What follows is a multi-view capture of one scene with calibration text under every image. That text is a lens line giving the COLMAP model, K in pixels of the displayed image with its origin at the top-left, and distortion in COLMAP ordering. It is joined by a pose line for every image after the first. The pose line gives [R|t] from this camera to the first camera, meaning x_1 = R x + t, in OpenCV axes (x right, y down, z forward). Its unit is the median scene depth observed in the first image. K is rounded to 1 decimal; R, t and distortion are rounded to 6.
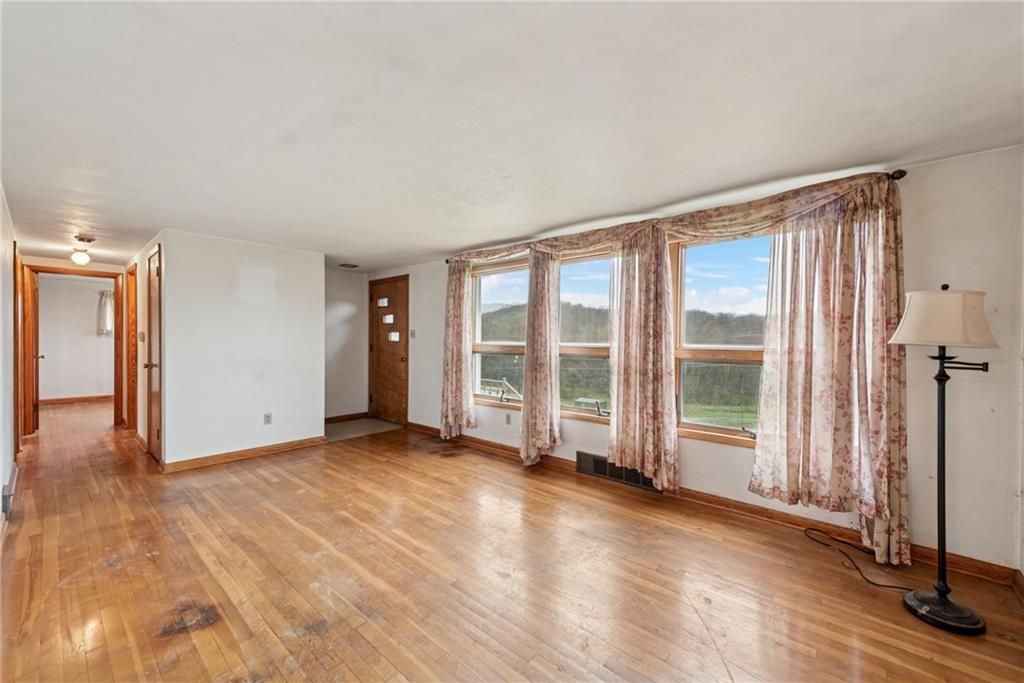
lens RADIAL K [[409.1, 0, 512.0], [0, 409.1, 341.5], [0, 0, 1]] dist [-0.001113, -0.000355]
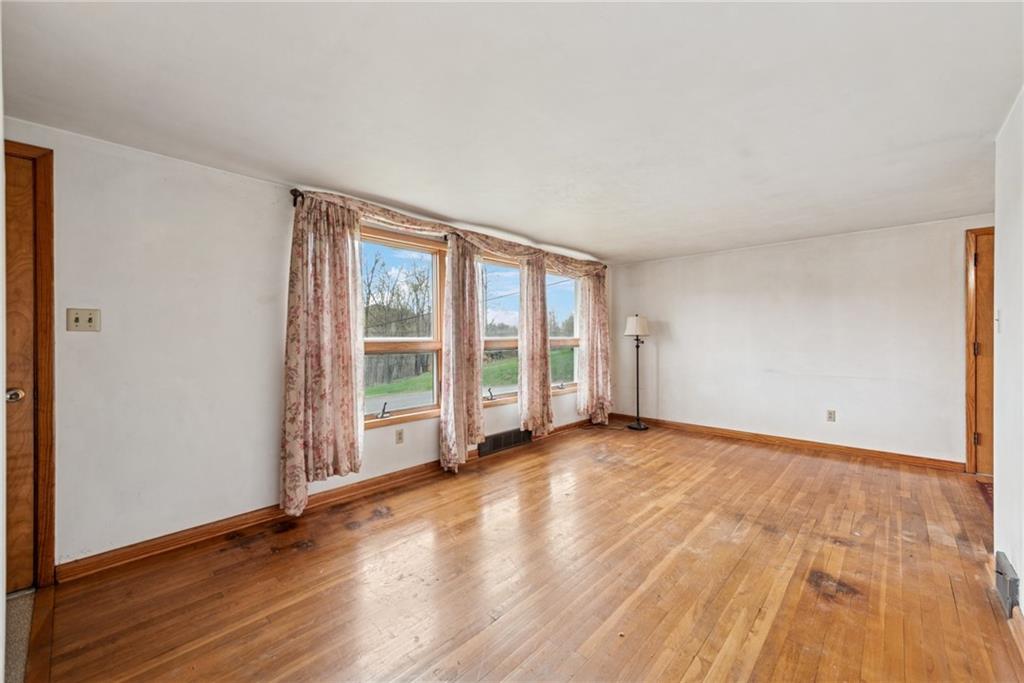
lens RADIAL K [[430.8, 0, 512.0], [0, 430.8, 341.5], [0, 0, 1]] dist [0.020961, -0.000065]
pose [[-0.002089, -0.021508, 0.999766, -1.389633], [0.002431, 0.999766, 0.021513, -0.014309], [-0.999995, 0.002476, -0.002036, 1.321276]]
